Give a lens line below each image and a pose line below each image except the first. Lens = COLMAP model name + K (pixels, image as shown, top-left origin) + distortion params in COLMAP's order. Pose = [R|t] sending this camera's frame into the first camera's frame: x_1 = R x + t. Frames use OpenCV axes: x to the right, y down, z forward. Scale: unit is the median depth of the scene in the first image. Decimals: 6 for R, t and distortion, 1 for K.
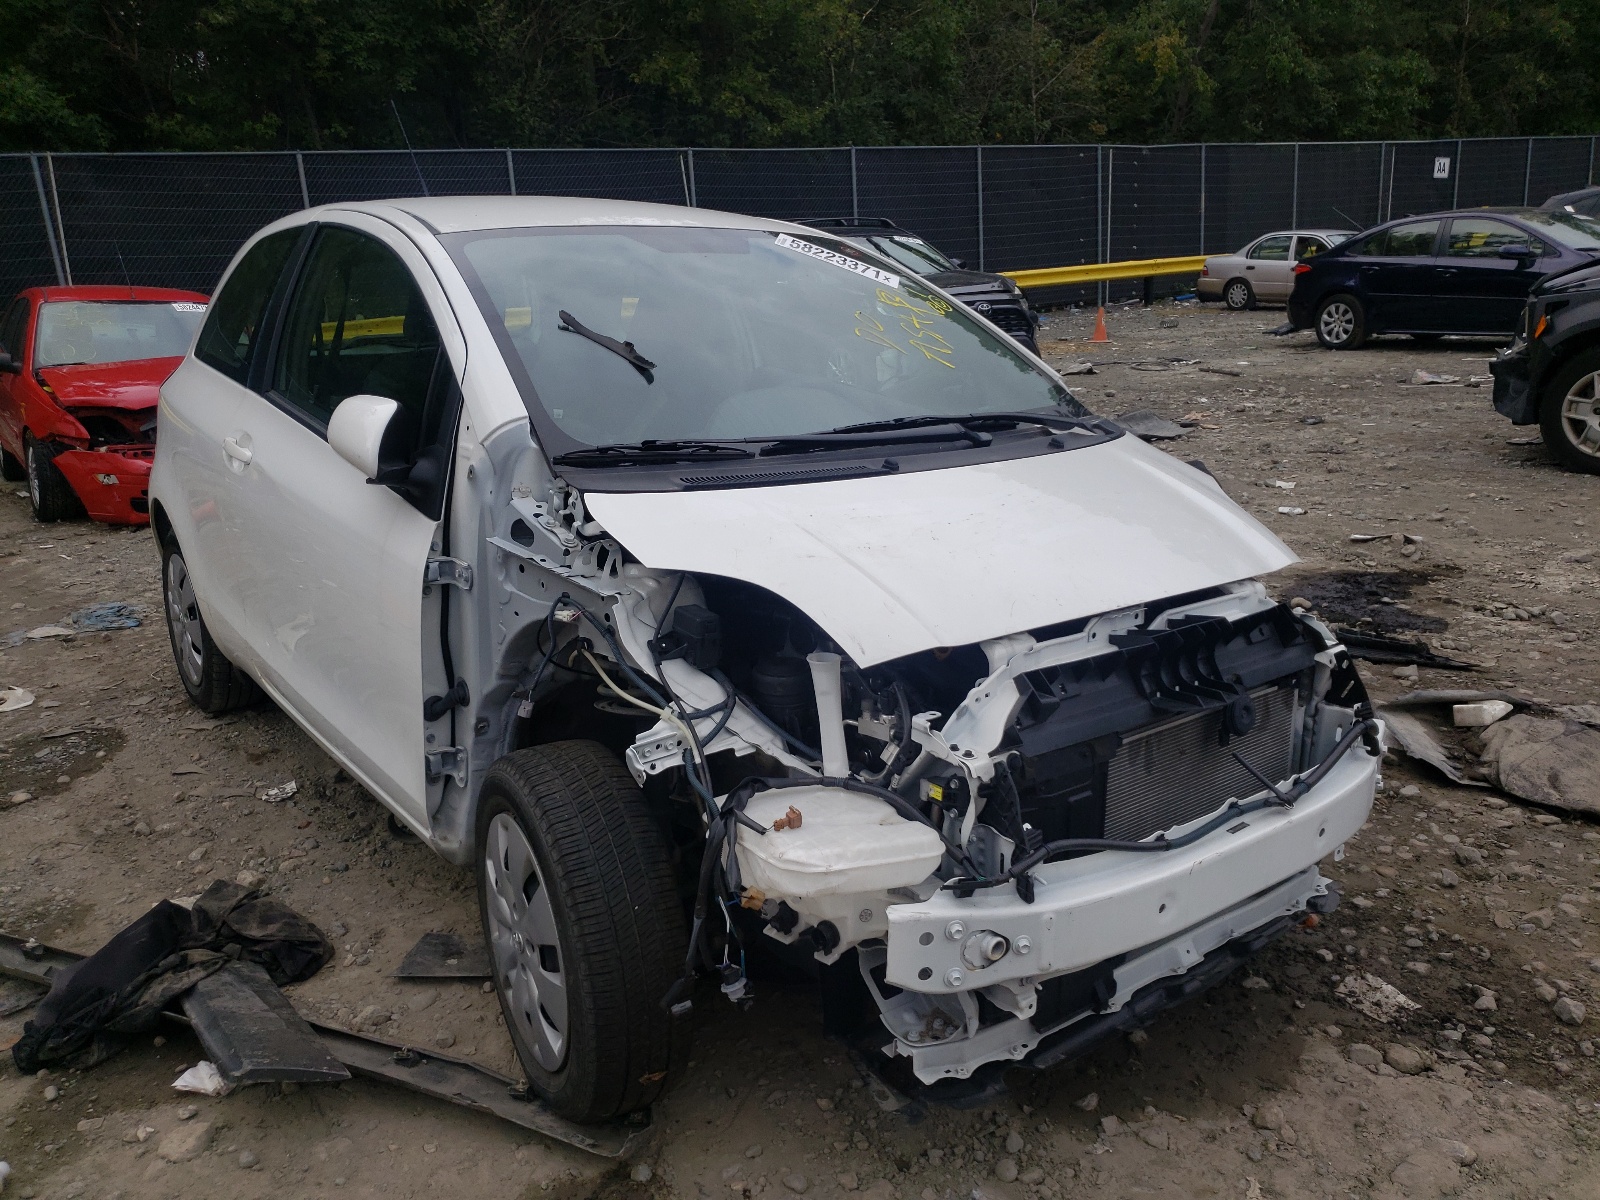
lens RADIAL K [[1214.5, 0, 823.2], [0, 1214.5, 640.1], [0, 0, 1]] dist [0.017079, 0.000149]
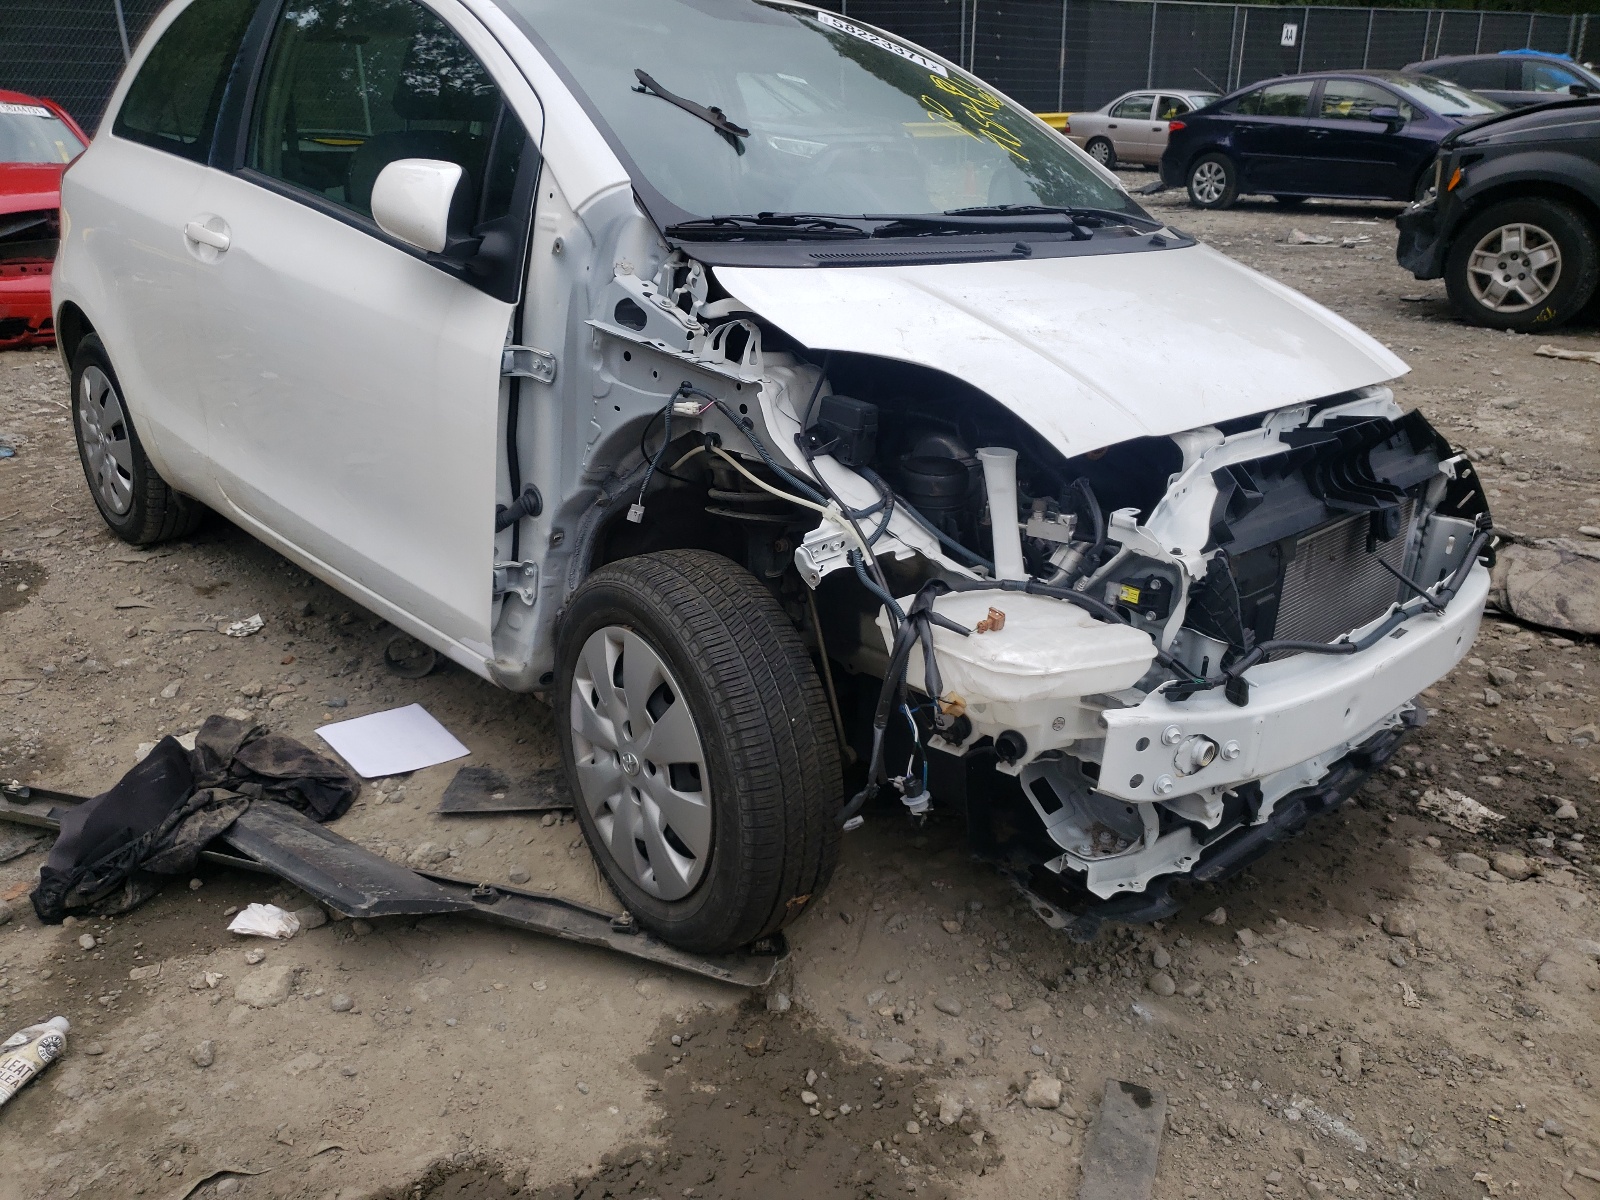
lens RADIAL K [[1212.6, 0, 790.9], [0, 1212.6, 608.0], [0, 0, 1]] dist [0.015652, -0.008590]
pose [[0.994101, -0.002307, 0.108430, -0.217215], [-0.006977, 0.996343, 0.085160, 0.047990], [-0.108230, -0.085414, 0.990450, 0.084260]]
